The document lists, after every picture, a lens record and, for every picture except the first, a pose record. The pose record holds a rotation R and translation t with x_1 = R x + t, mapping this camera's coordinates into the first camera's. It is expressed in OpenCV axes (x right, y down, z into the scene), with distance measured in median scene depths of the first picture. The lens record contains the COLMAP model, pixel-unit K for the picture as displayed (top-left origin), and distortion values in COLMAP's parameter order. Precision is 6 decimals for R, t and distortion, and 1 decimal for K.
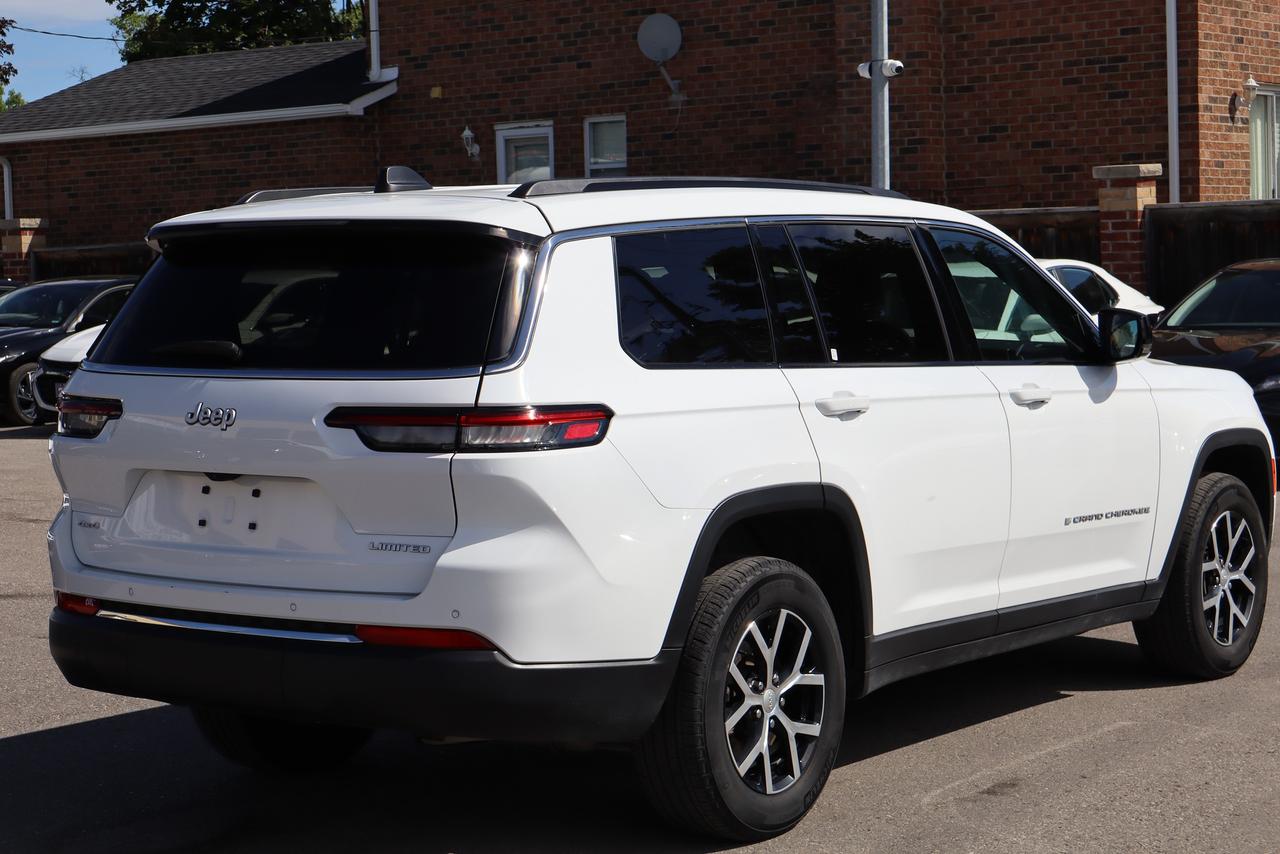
lens RADIAL K [[2560.6, 0, 640.0], [0, 2560.6, 427.0], [0, 0, 1]] dist [0.004142, -0.012406]
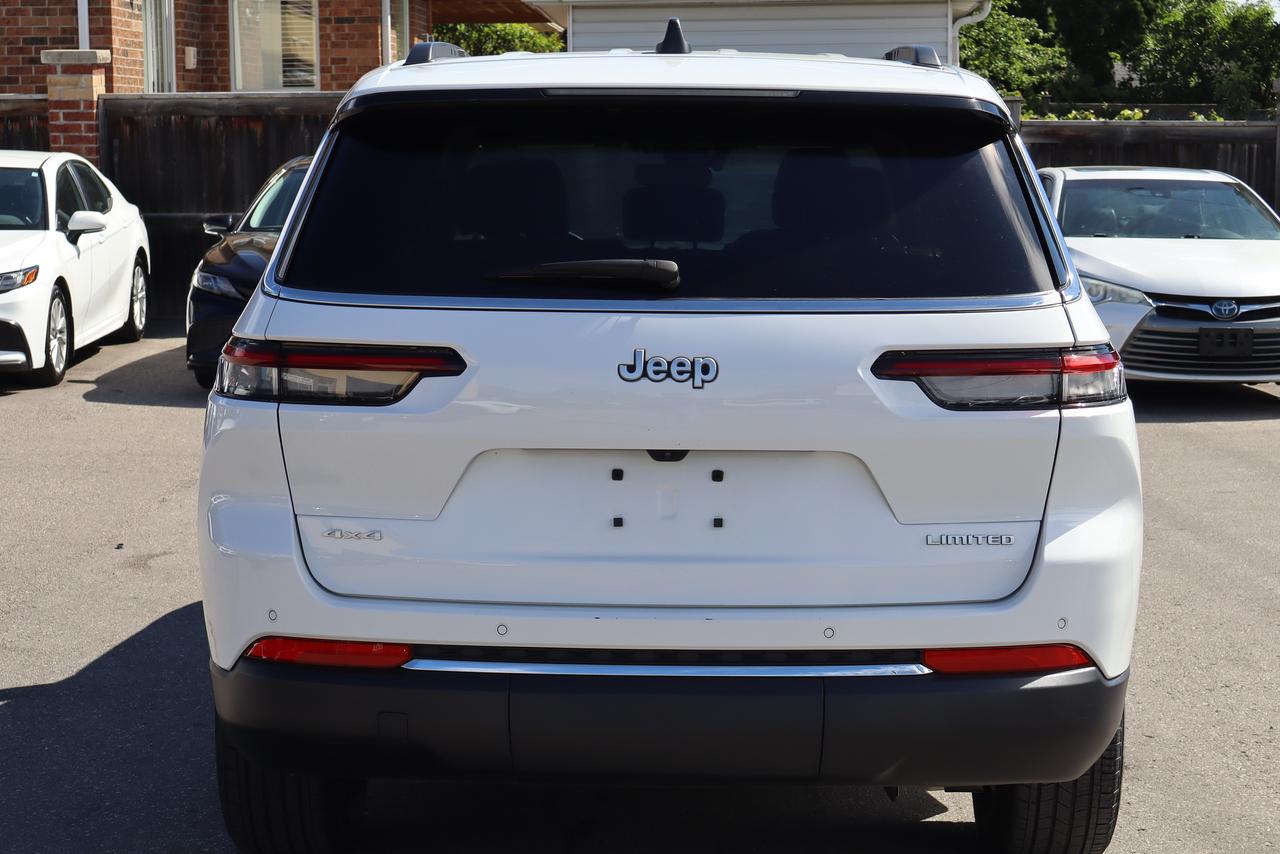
lens RADIAL K [[2560.6, 0, 640.0], [0, 2560.6, 427.0], [0, 0, 1]] dist [0.004142, -0.012406]
pose [[0.819132, -0.043178, 0.571978, -0.173863], [0.020177, 0.998715, 0.046496, -0.006347], [-0.573250, -0.026546, 0.818950, 0.132546]]
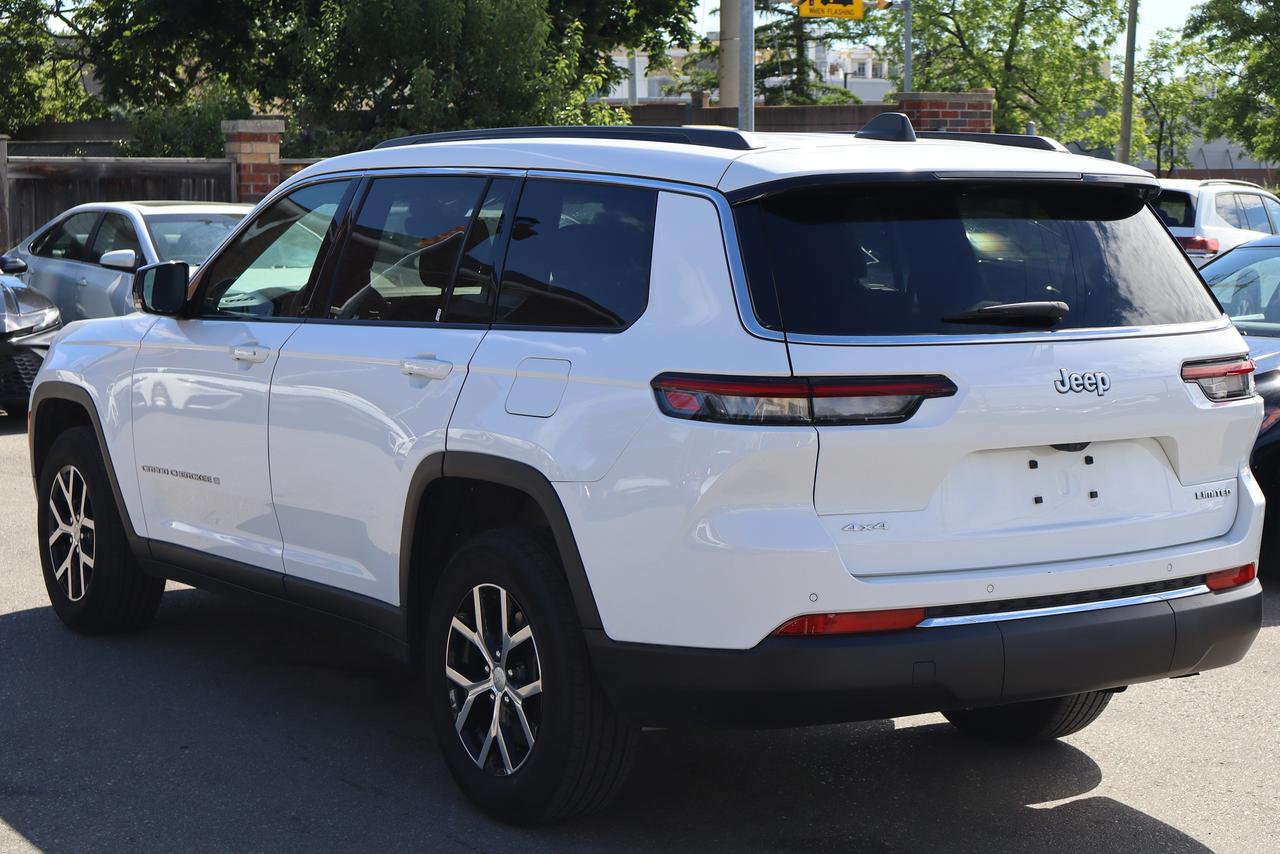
lens RADIAL K [[2628.7, 0, 640.0], [0, 2628.7, 427.0], [0, 0, 1]] dist [-0.062690, -0.299692]
pose [[0.319939, -0.074887, 0.944474, -0.342736], [0.051466, 0.996773, 0.061600, -0.016839], [-0.946039, 0.028900, 0.322761, 0.256856]]
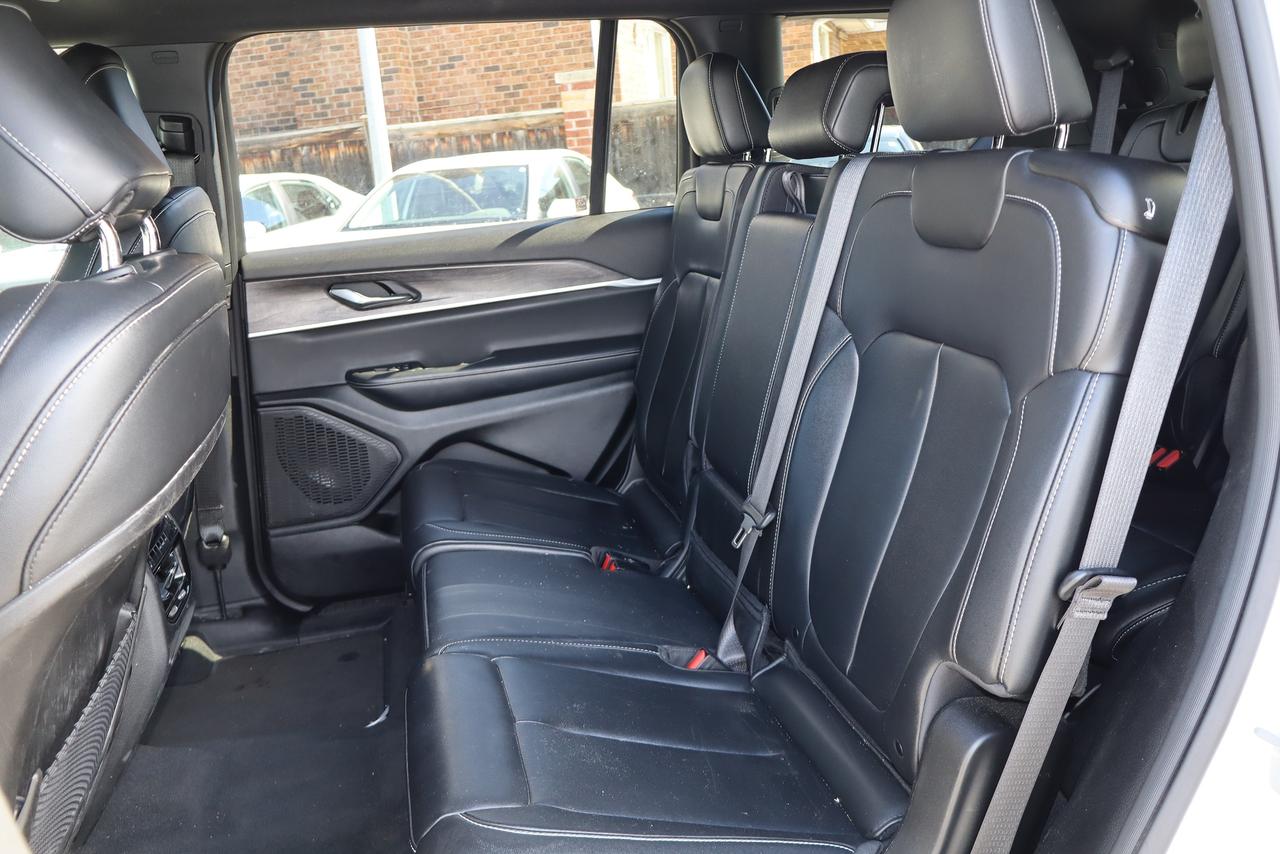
lens RADIAL K [[1058.9, 0, 640.0], [0, 1058.9, 427.0], [0, 0, 1]] dist [-0.011442, 0.007864]
pose [[0.933342, -0.137921, 0.331437, 0.029836], [0.082980, 0.981136, 0.174604, -0.023739], [-0.349266, -0.135462, 0.927180, 0.514165]]
